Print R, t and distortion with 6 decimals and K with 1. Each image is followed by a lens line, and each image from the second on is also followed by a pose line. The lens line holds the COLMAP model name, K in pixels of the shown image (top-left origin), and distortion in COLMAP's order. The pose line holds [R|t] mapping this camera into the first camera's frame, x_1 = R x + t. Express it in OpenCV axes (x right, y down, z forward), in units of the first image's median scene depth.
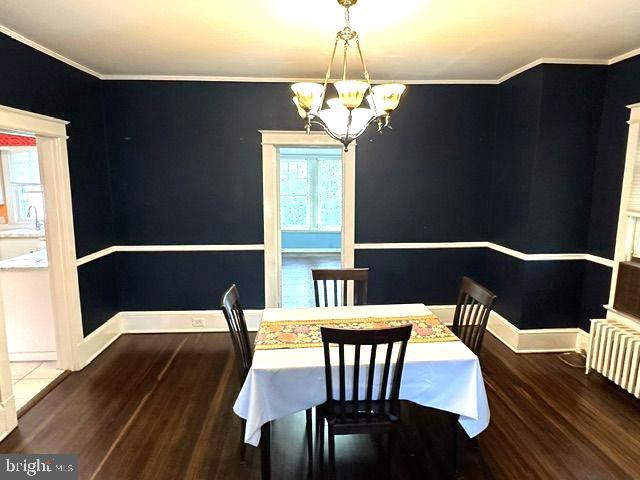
lens RADIAL K [[390.8, 0, 324.6], [0, 390.8, 236.9], [0, 0, 1]] dist [-0.001061, -0.001098]
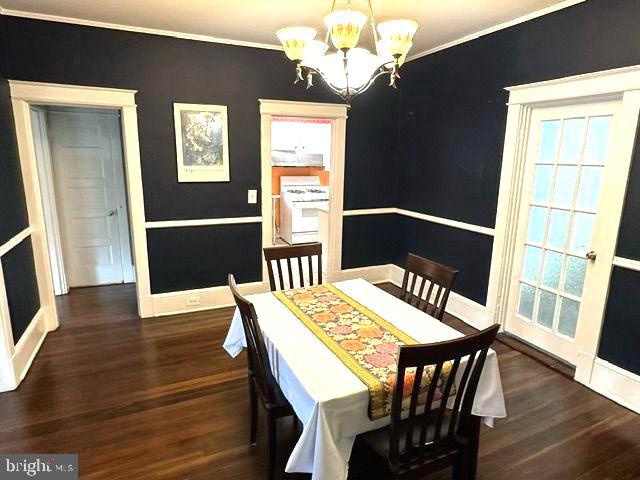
lens RADIAL K [[386.9, 0, 323.0], [0, 386.9, 237.3], [0, 0, 1]] dist [-0.002726, 0.001270]
pose [[0.361405, 0.196547, -0.911458, 0.792326], [-0.153246, 0.976758, 0.149864, -0.054128], [0.919730, 0.085515, 0.383125, 0.622804]]
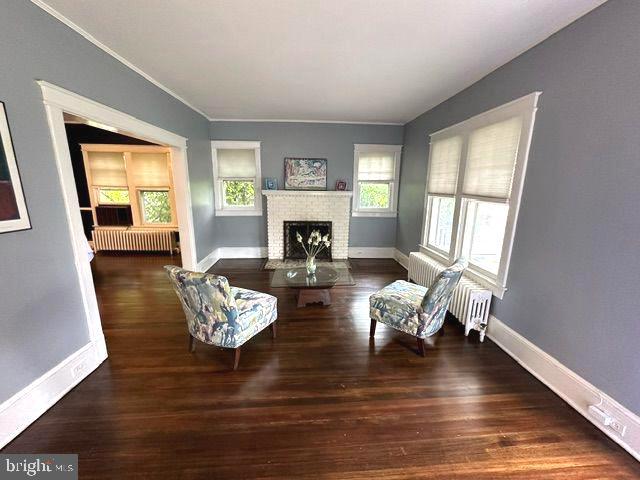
lens RADIAL K [[256.3, 0, 318.0], [0, 256.3, 240.3], [0, 0, 1]] dist [-0.004324, 0.001208]
pose [[-0.000523, -0.217586, 0.976041, -1.349618], [0.138848, 0.966571, 0.215549, 0.174347], [-0.990314, 0.135634, 0.029706, -0.670657]]
